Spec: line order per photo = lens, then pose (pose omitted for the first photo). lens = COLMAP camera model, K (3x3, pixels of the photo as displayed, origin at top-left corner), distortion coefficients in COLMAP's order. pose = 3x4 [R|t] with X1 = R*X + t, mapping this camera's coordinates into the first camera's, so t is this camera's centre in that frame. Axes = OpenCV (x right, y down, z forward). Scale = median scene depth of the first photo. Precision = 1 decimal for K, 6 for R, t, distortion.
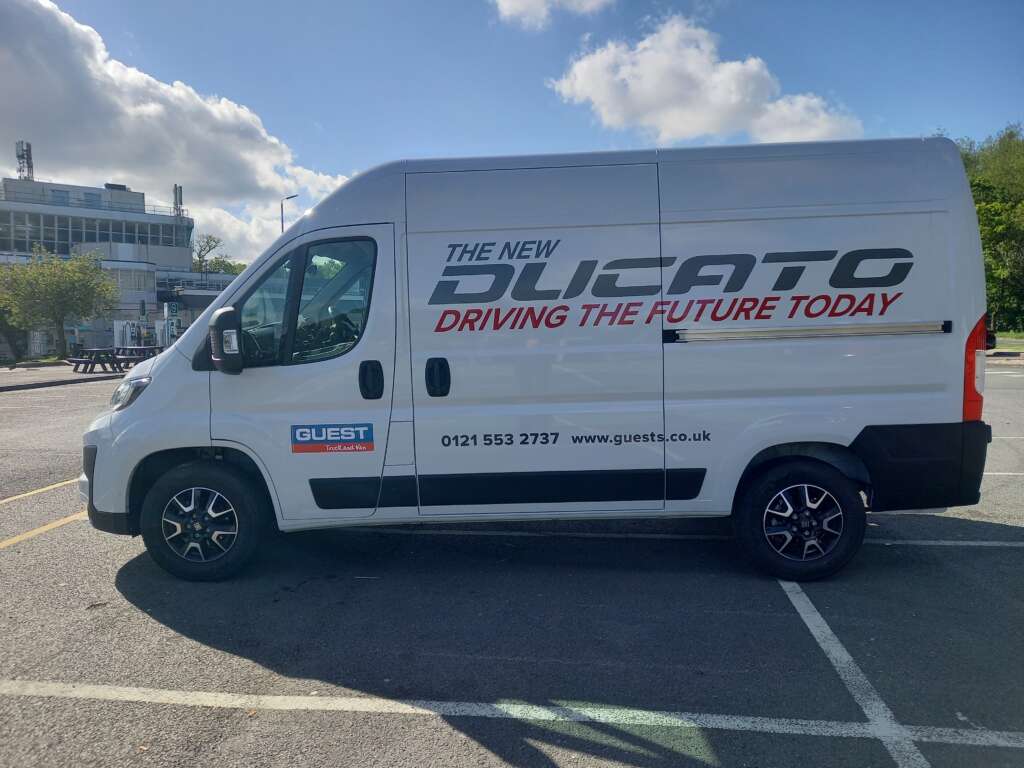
lens RADIAL K [[760.1, 0, 507.7], [0, 760.1, 380.3], [0, 0, 1]] dist [0.026867, -0.007470]
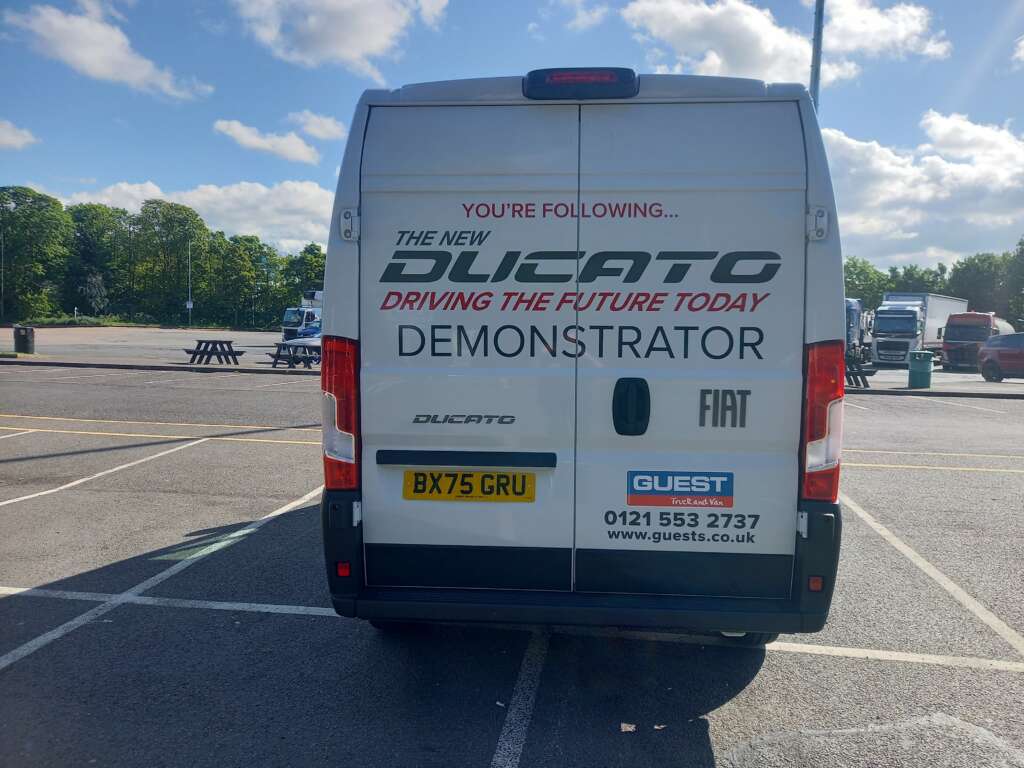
lens RADIAL K [[760.1, 0, 504.5], [0, 760.1, 380.9], [0, 0, 1]] dist [0.026867, -0.007470]
pose [[-0.046449, 0.091582, -0.994714, 1.307284], [-0.091260, 0.991235, 0.095523, -0.129482], [0.994743, 0.095214, -0.037684, 1.191078]]
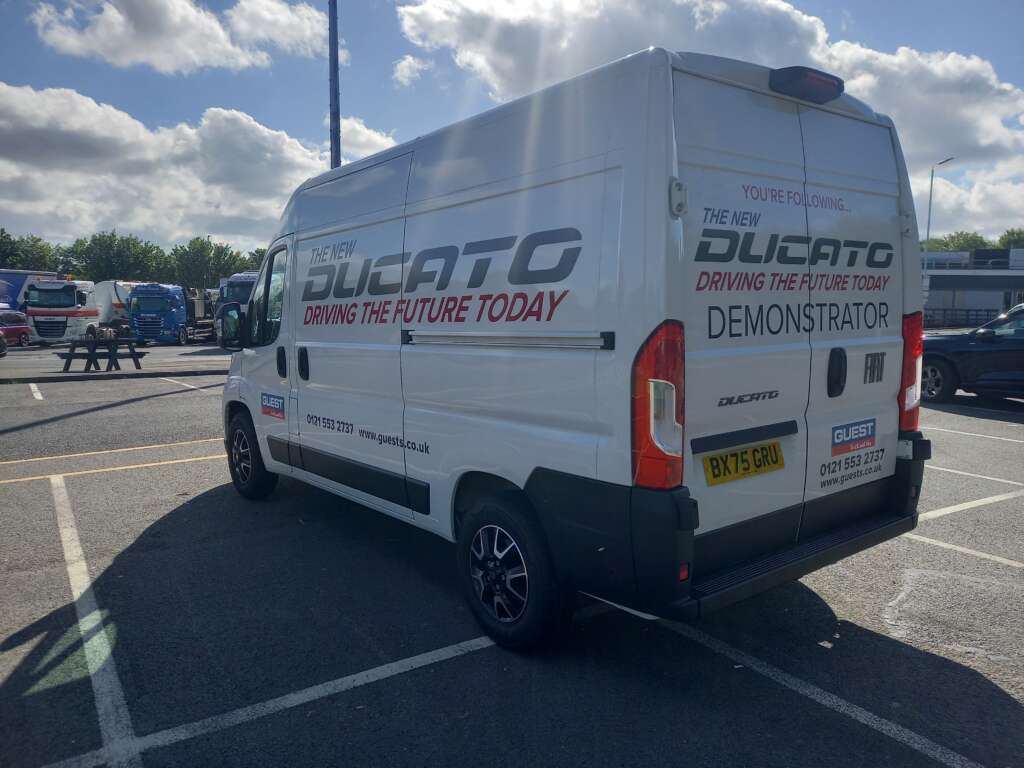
lens RADIAL K [[760.1, 0, 507.2], [0, 760.1, 381.5], [0, 0, 1]] dist [0.026867, -0.007470]
pose [[0.636204, 0.087500, -0.766543, 1.018405], [-0.063546, 0.996115, 0.060964, -0.068614], [0.768900, 0.009925, 0.639292, 0.498066]]
